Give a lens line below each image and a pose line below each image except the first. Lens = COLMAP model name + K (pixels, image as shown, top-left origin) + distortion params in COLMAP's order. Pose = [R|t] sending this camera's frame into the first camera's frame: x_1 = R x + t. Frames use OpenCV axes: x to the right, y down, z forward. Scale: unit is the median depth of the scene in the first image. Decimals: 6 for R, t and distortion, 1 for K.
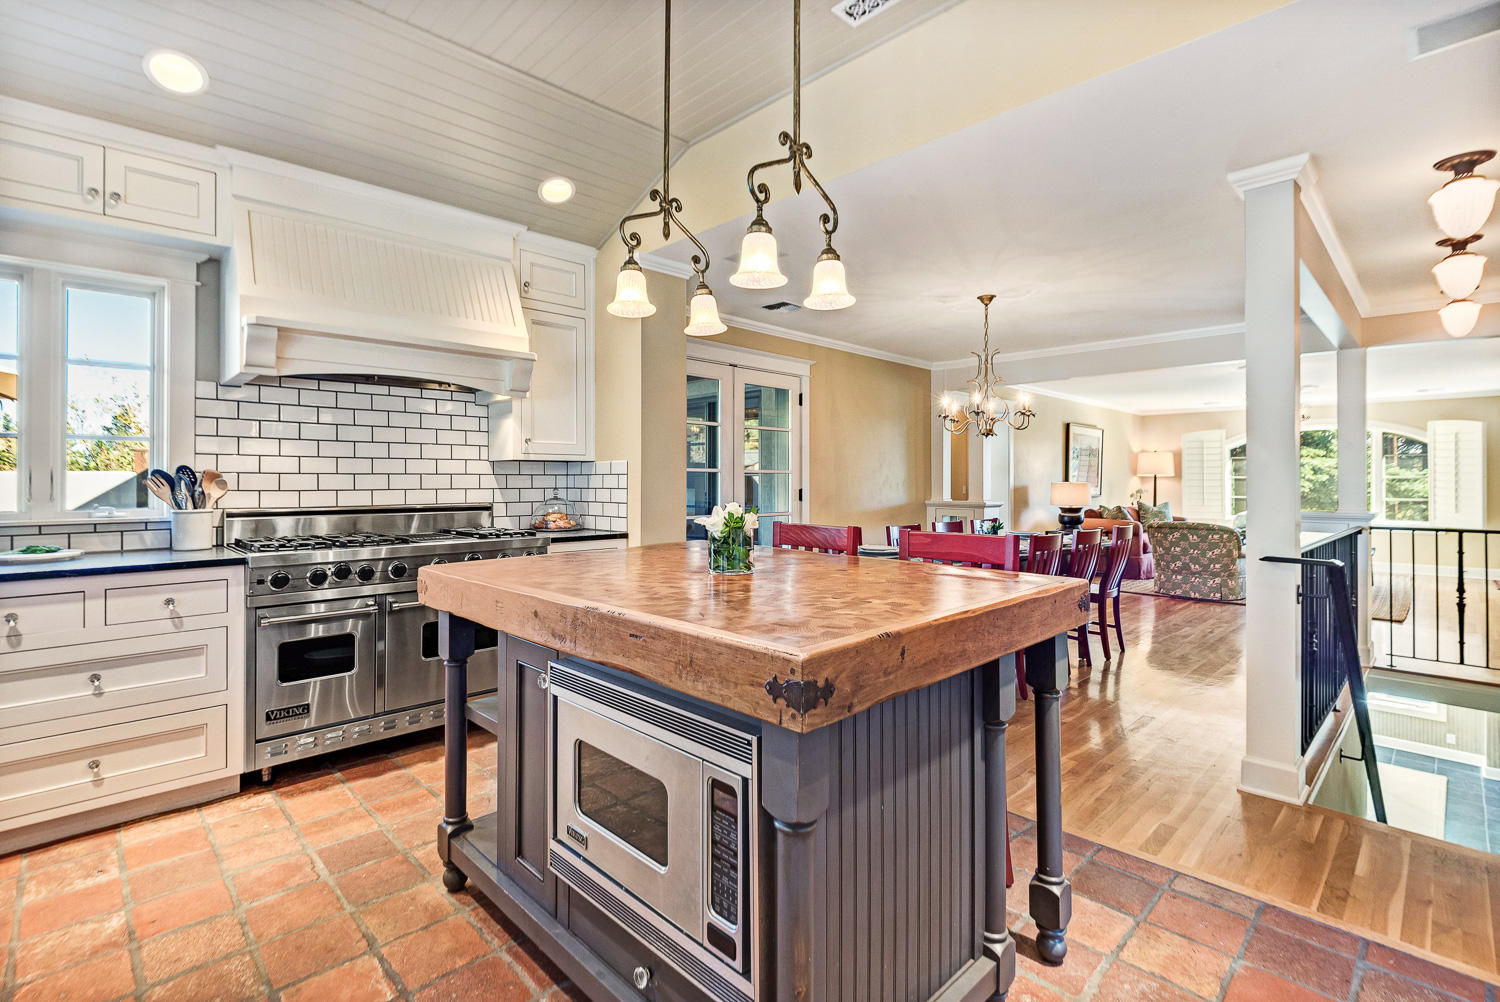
lens RADIAL K [[689.8, 0, 748.9], [0, 689.8, 482.6], [0, 0, 1]] dist [0.005681, -0.003863]
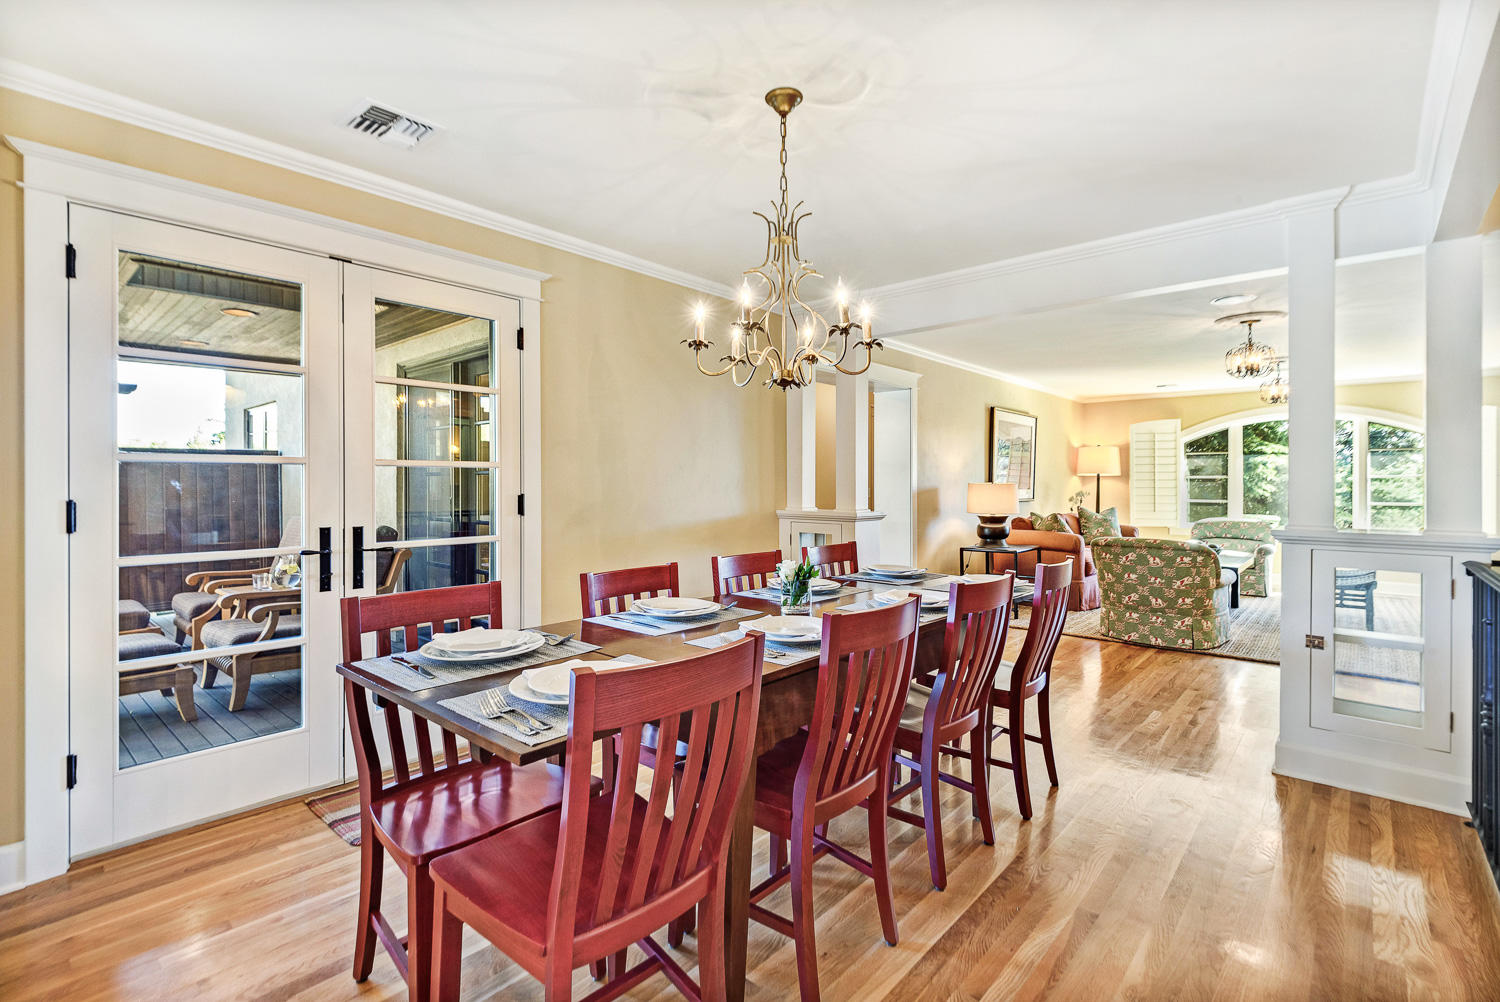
lens RADIAL K [[689.8, 0, 749.0], [0, 689.8, 491.8], [0, 0, 1]] dist [0.005681, -0.003863]
pose [[0.997557, -0.001572, 0.069832, 0.173317], [0.000884, 0.999951, 0.009891, 0.002052], [-0.069845, -0.009805, 0.997510, 0.313036]]
